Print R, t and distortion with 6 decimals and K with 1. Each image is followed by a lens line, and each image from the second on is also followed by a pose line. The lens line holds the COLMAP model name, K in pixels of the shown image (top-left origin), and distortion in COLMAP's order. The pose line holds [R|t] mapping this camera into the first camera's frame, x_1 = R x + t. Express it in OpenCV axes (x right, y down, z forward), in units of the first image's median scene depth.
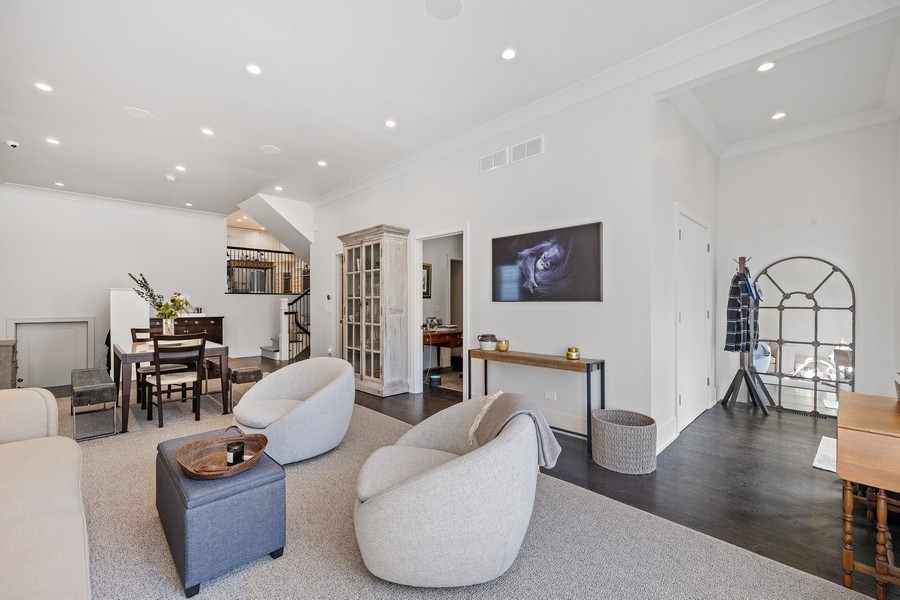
lens RADIAL K [[379.1, 0, 447.3], [0, 379.1, 299.9], [0, 0, 1]] dist [0.001616, 0.000494]
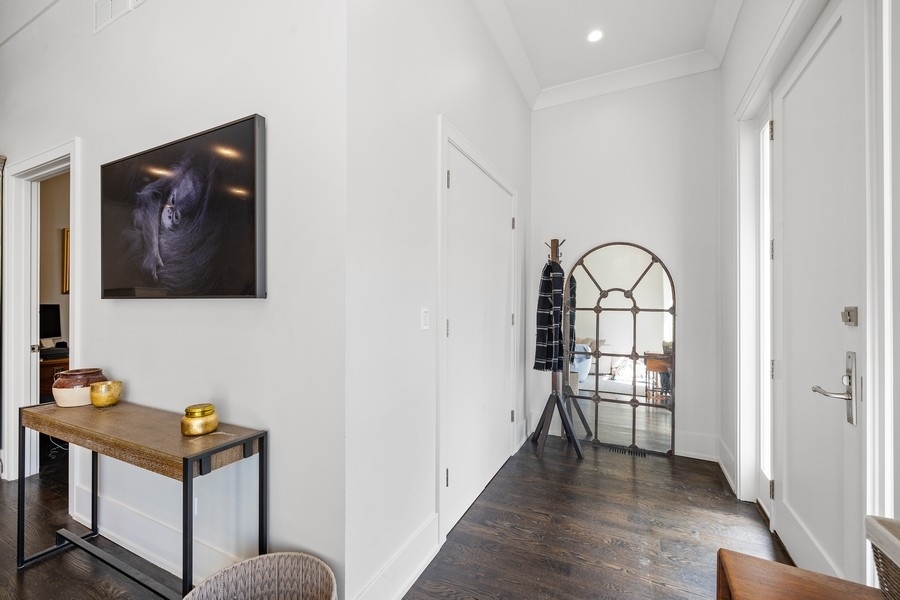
lens RADIAL K [[379.1, 0, 447.3], [0, 379.1, 299.9], [0, 0, 1]] dist [0.001616, 0.000494]
pose [[0.944682, 0.005101, 0.327948, 0.353009], [-0.004229, 0.999985, -0.003373, 0.005666], [-0.327960, 0.001799, 0.944690, 0.390761]]
